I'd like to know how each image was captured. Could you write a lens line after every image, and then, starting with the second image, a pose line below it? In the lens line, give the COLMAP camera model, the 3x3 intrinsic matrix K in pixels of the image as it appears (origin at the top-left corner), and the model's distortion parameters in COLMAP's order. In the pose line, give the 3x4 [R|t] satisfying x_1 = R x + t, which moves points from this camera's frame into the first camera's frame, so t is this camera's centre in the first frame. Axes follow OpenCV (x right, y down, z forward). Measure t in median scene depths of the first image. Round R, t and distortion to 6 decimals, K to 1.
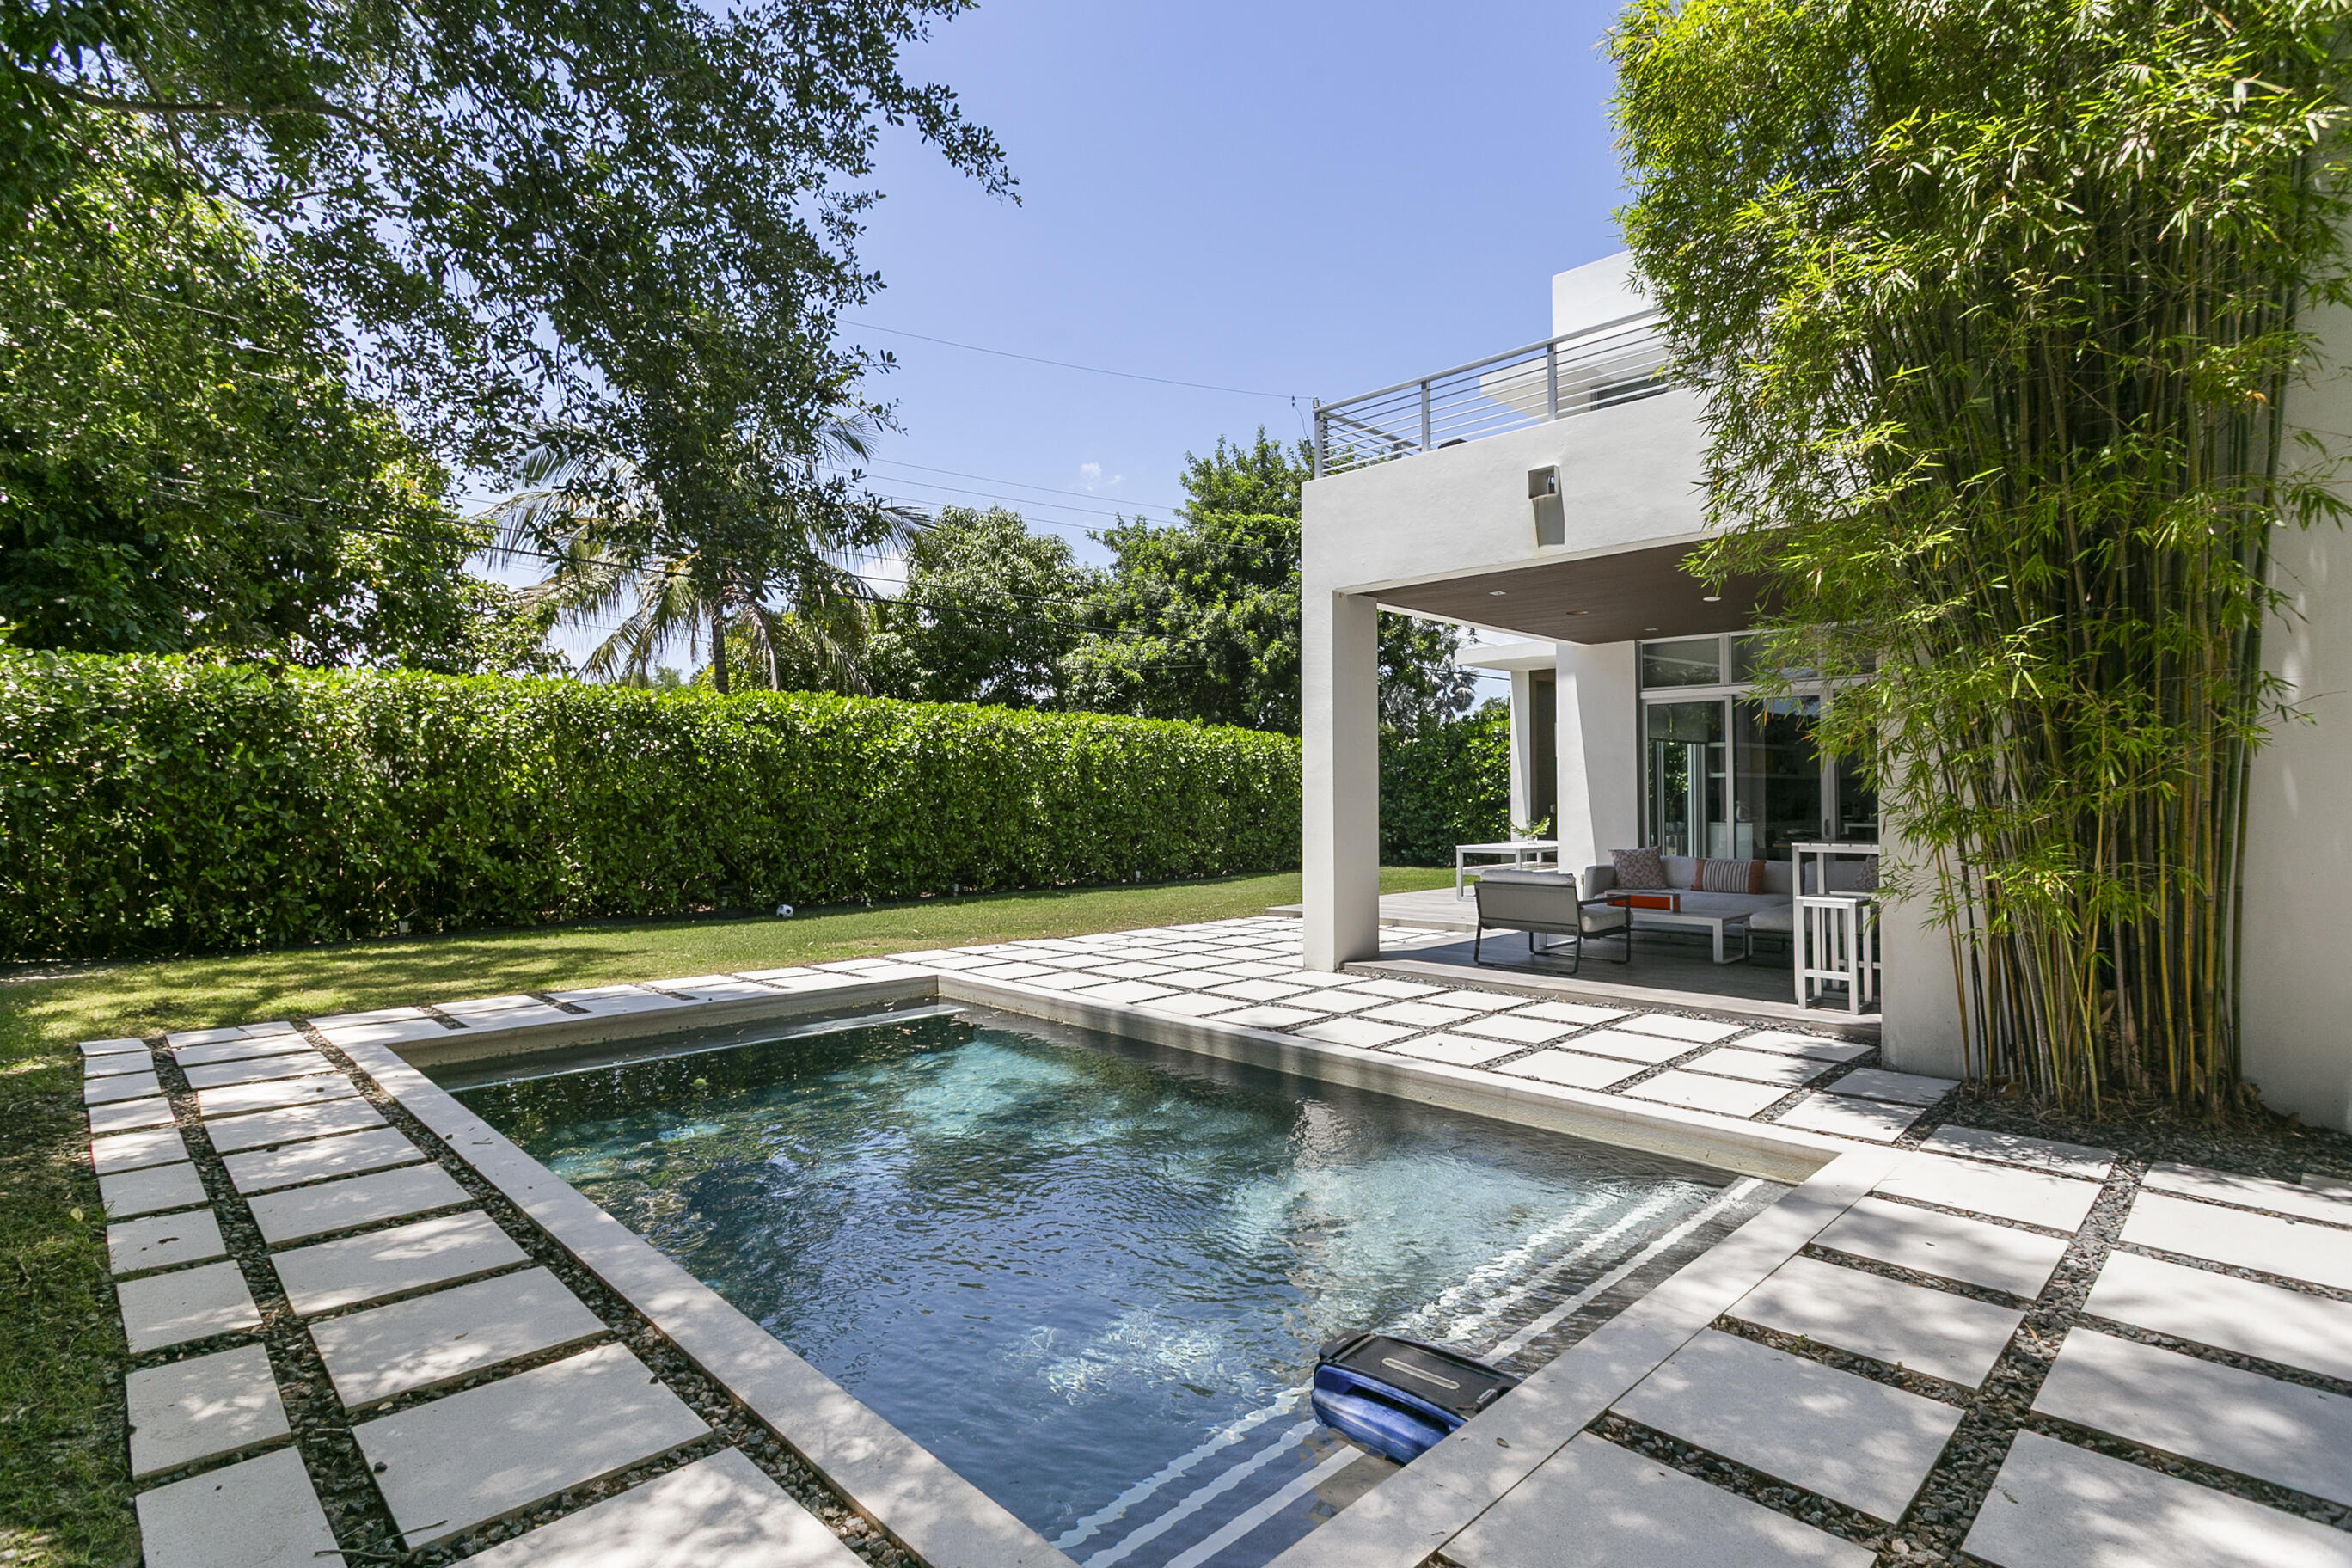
lens RADIAL K [[1140.0, 0, 1181.7], [0, 1140.0, 782.3], [0, 0, 1]] dist [-0.012543, 0.001438]
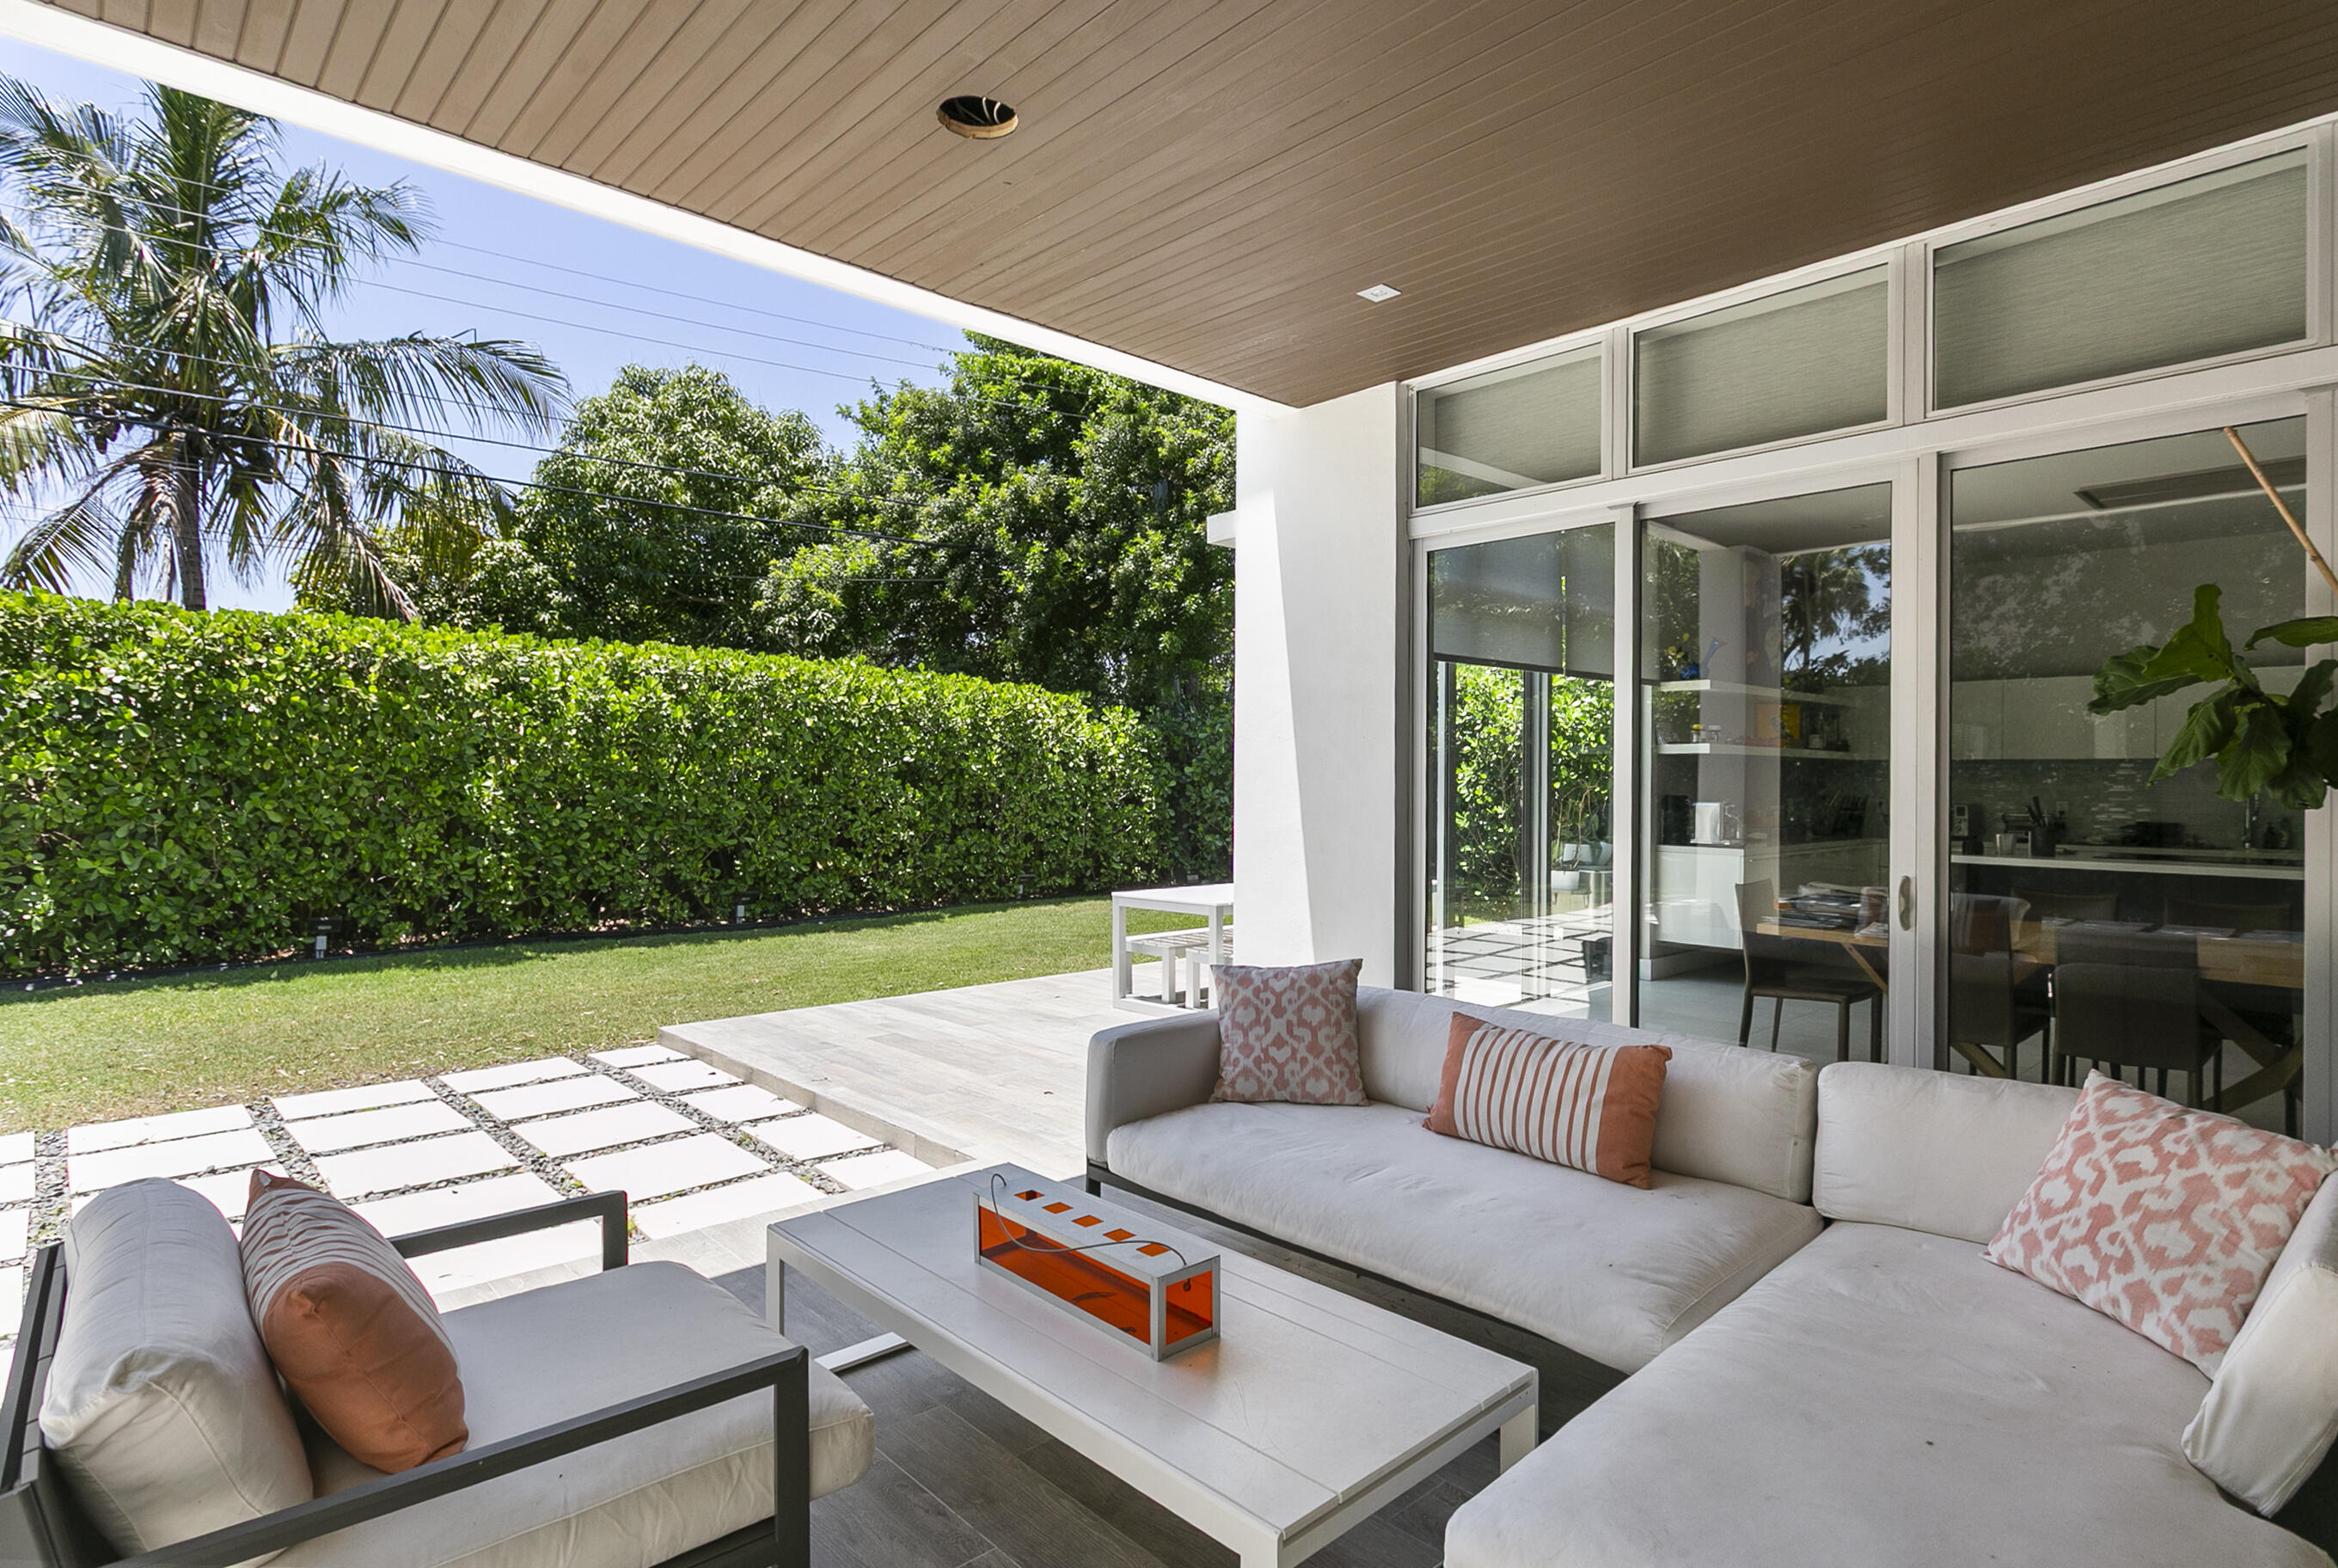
lens RADIAL K [[1206.8, 0, 1167.9], [0, 1206.8, 779.2], [0, 0, 1]] dist [-0.004175, -0.000640]
pose [[0.999435, 0.007442, -0.032790, 0.291764], [-0.007067, 0.999908, 0.011536, 0.002466], [0.032873, -0.011297, 0.999396, 0.515157]]
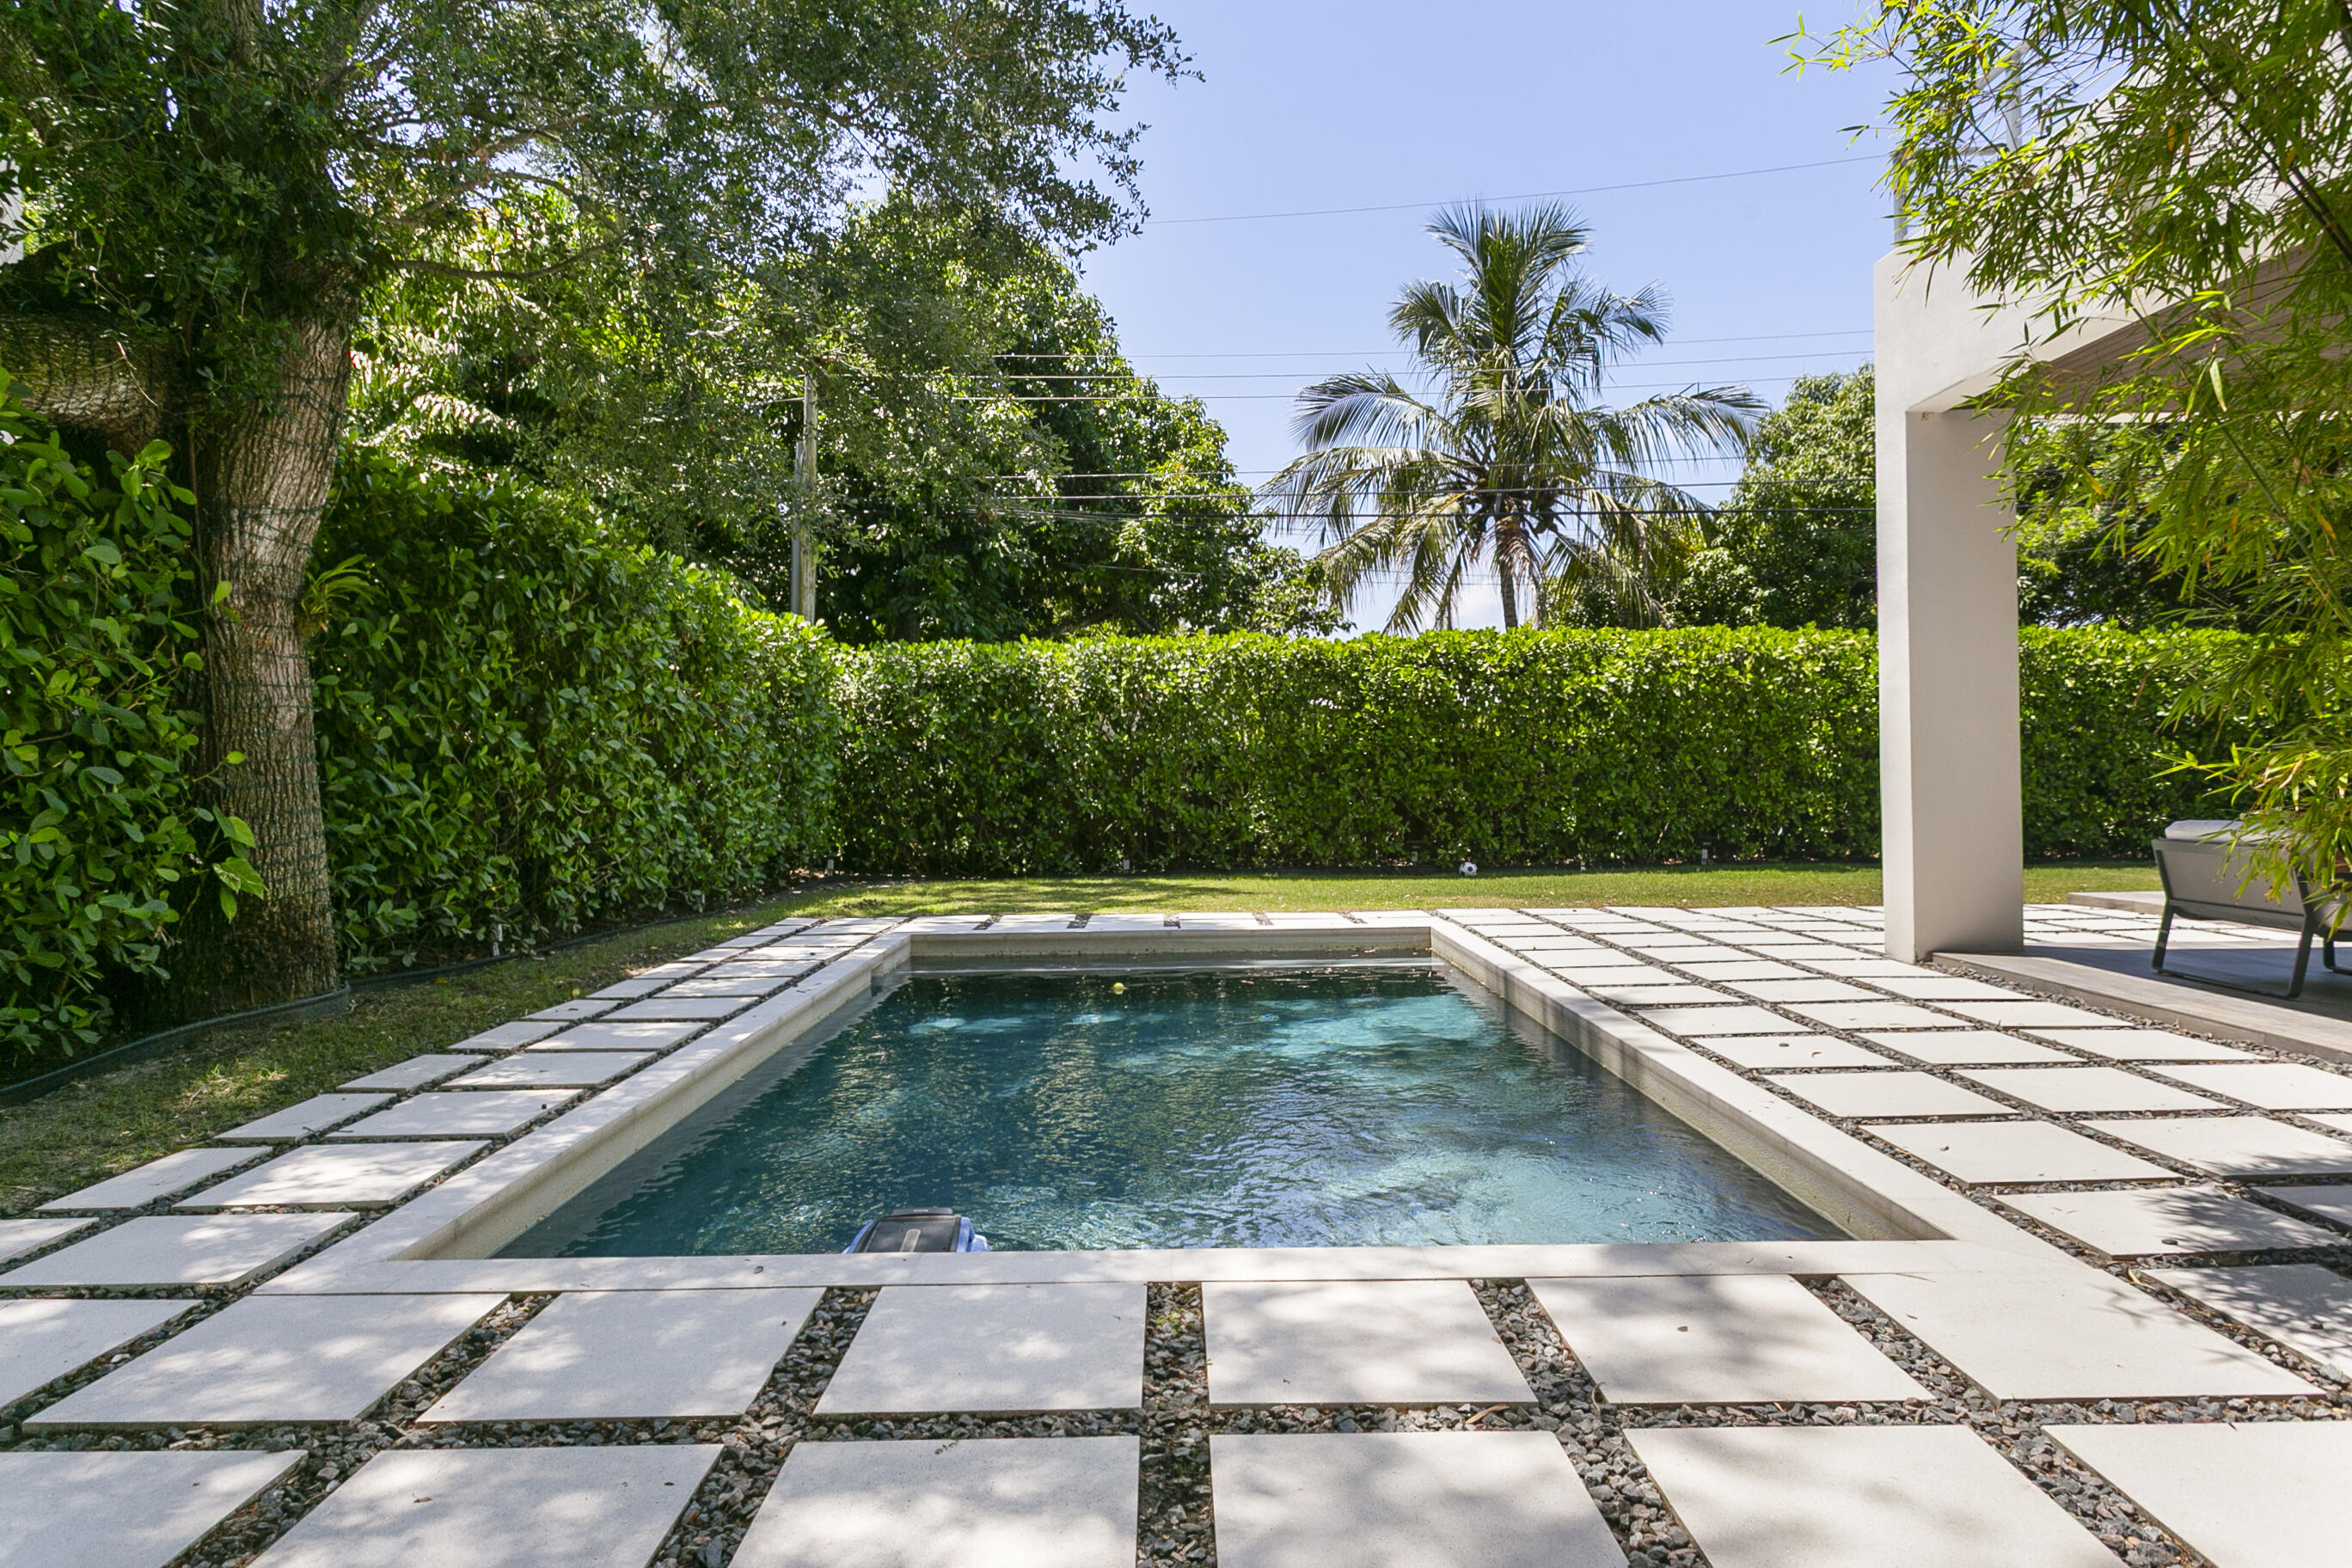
lens RADIAL K [[1340.2, 0, 1182.6], [0, 1340.2, 775.9], [0, 0, 1]] dist [-0.003848, 0.001688]
pose [[0.717710, -0.006777, -0.696309, 0.246685], [0.022306, 0.999663, 0.013262, 0.019541], [0.695984, -0.025050, 0.717620, 0.066476]]
